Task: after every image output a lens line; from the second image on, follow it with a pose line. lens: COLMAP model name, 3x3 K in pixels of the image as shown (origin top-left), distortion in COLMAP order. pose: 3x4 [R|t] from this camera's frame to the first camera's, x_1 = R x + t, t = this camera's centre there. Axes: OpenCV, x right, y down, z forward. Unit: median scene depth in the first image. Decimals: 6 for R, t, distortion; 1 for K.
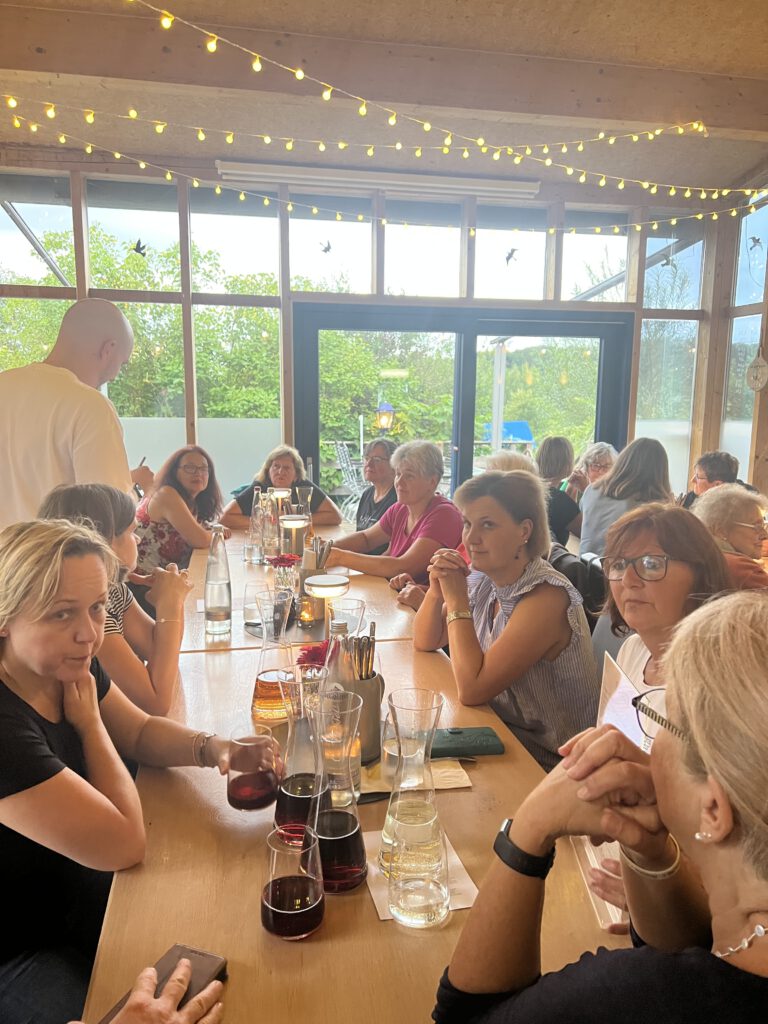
lens RADIAL K [[778.1, 0, 385.9], [0, 778.1, 522.6], [0, 0, 1]] dist [0.021091, -0.007003]
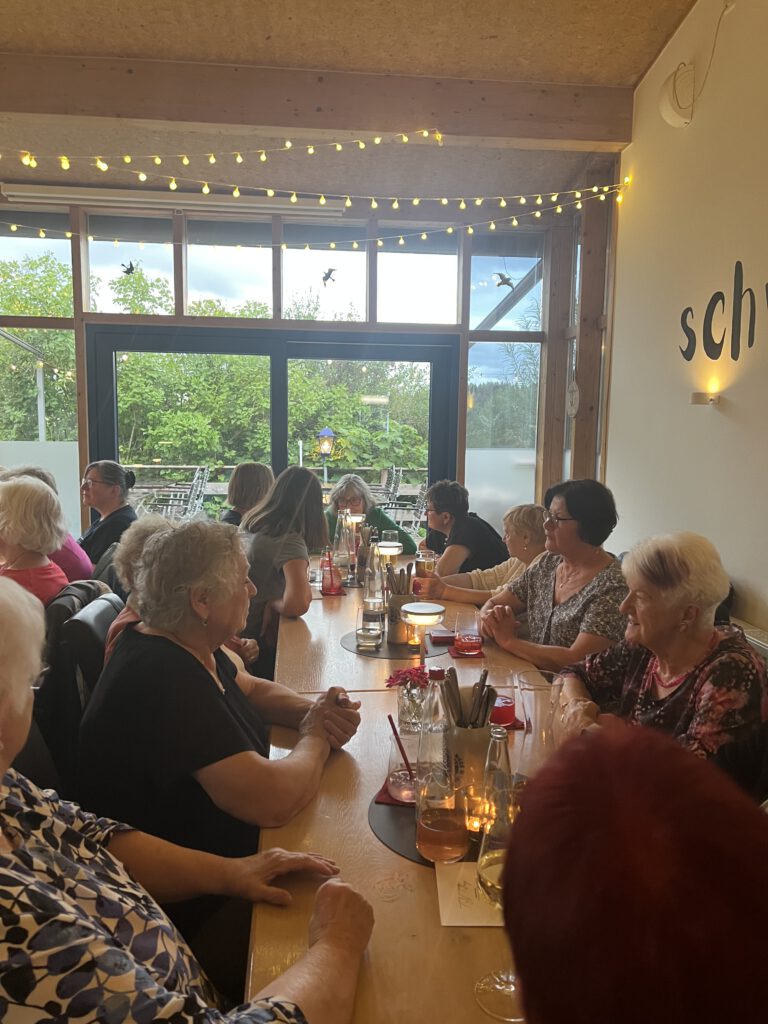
lens RADIAL K [[769.6, 0, 384.0], [0, 769.6, 512.0], [0, 0, 1]] dist [0.066130, -0.066453]
pose [[0.994793, 0.017991, -0.100318, 0.496520], [-0.022549, 0.998755, -0.044491, -0.015814], [0.099392, 0.046522, 0.993960, 0.105343]]
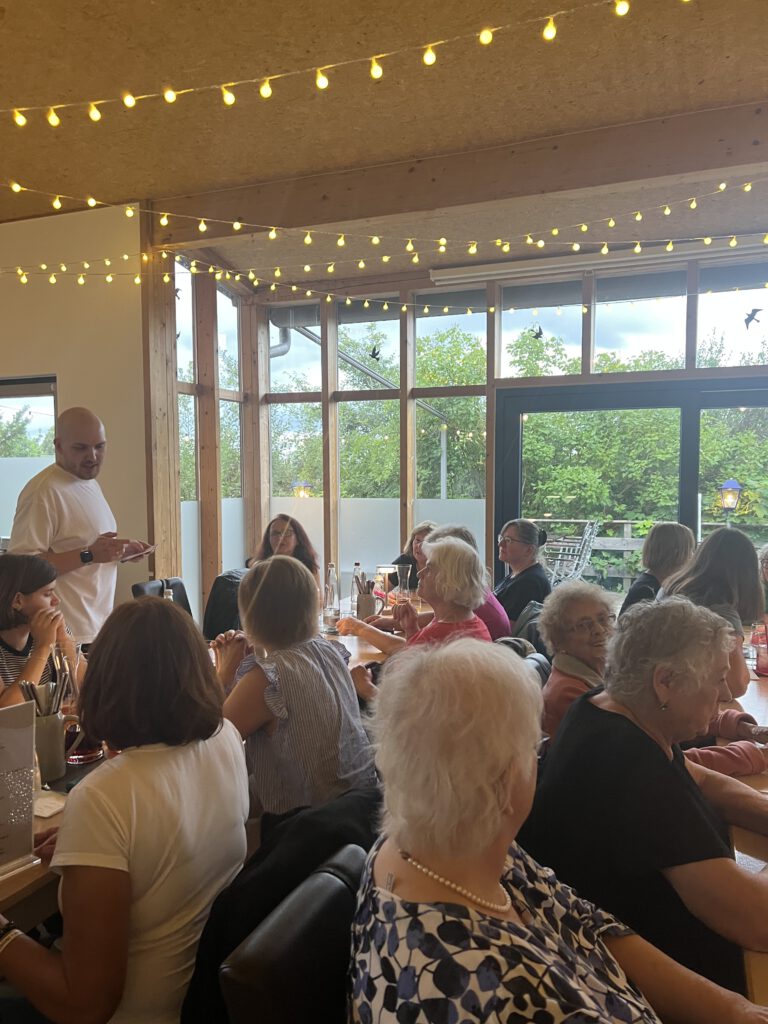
lens RADIAL K [[772.0, 0, 381.3], [0, 772.0, 521.3], [0, 0, 1]] dist [0.074950, -0.076448]
pose [[0.836145, 0.023780, -0.547993, 0.452957], [-0.076904, 0.994274, -0.074197, -0.024838], [0.543091, 0.104182, 0.833186, 0.095634]]
